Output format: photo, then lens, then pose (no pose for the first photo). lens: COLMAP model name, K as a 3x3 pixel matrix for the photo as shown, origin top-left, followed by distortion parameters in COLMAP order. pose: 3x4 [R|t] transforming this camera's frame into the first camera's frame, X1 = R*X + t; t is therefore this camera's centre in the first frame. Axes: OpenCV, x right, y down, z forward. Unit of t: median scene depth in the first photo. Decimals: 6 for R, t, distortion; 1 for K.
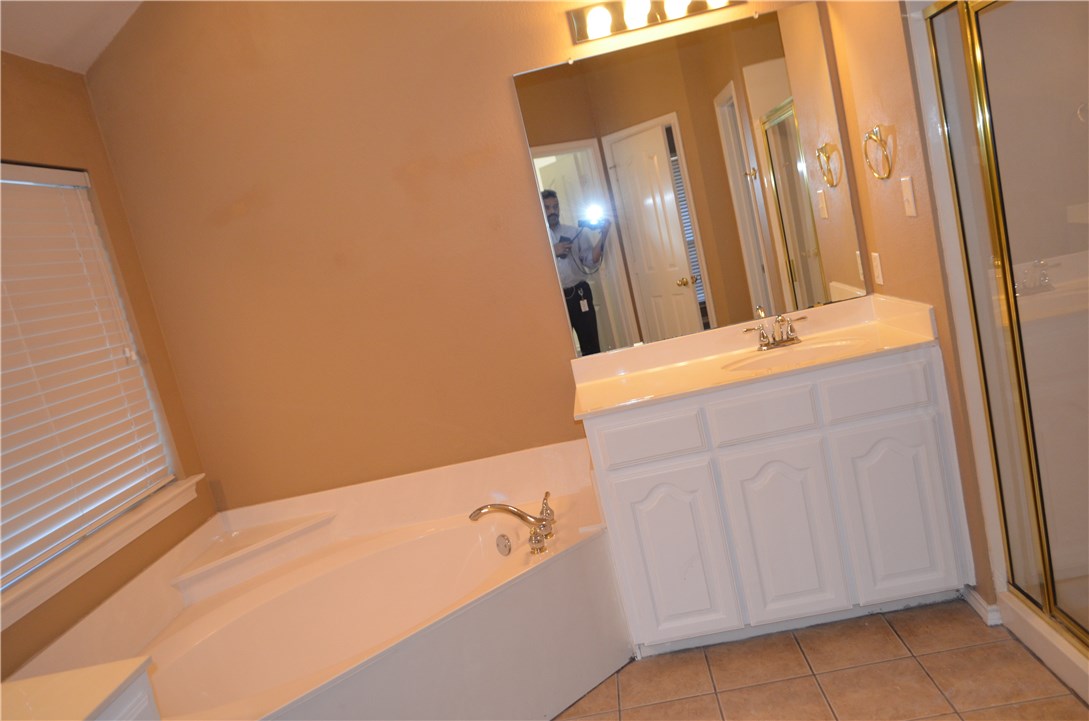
lens RADIAL K [[847.4, 0, 544.5], [0, 847.4, 360.5], [0, 0, 1]] dist [-0.011269, 0.001591]
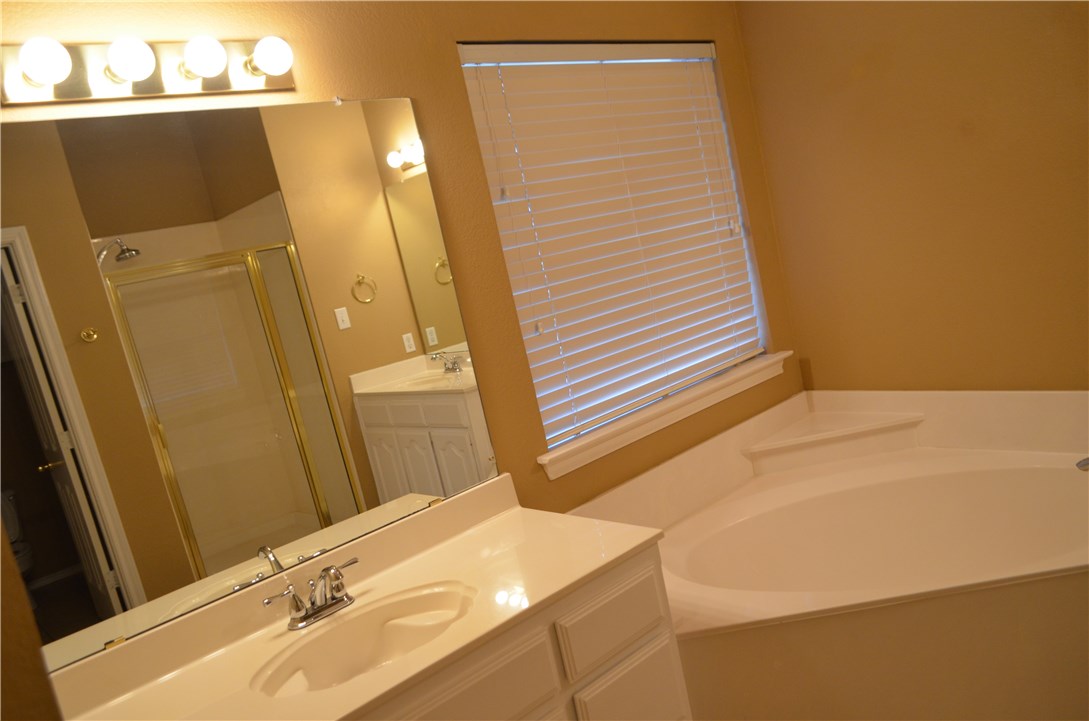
lens RADIAL K [[847.4, 0, 544.5], [0, 847.4, 360.5], [0, 0, 1]] dist [-0.011269, 0.001591]
pose [[0.723127, 0.174829, -0.668223, 0.057370], [-0.057627, 0.979334, 0.193863, -0.033596], [0.688307, -0.101680, 0.718258, 0.087076]]
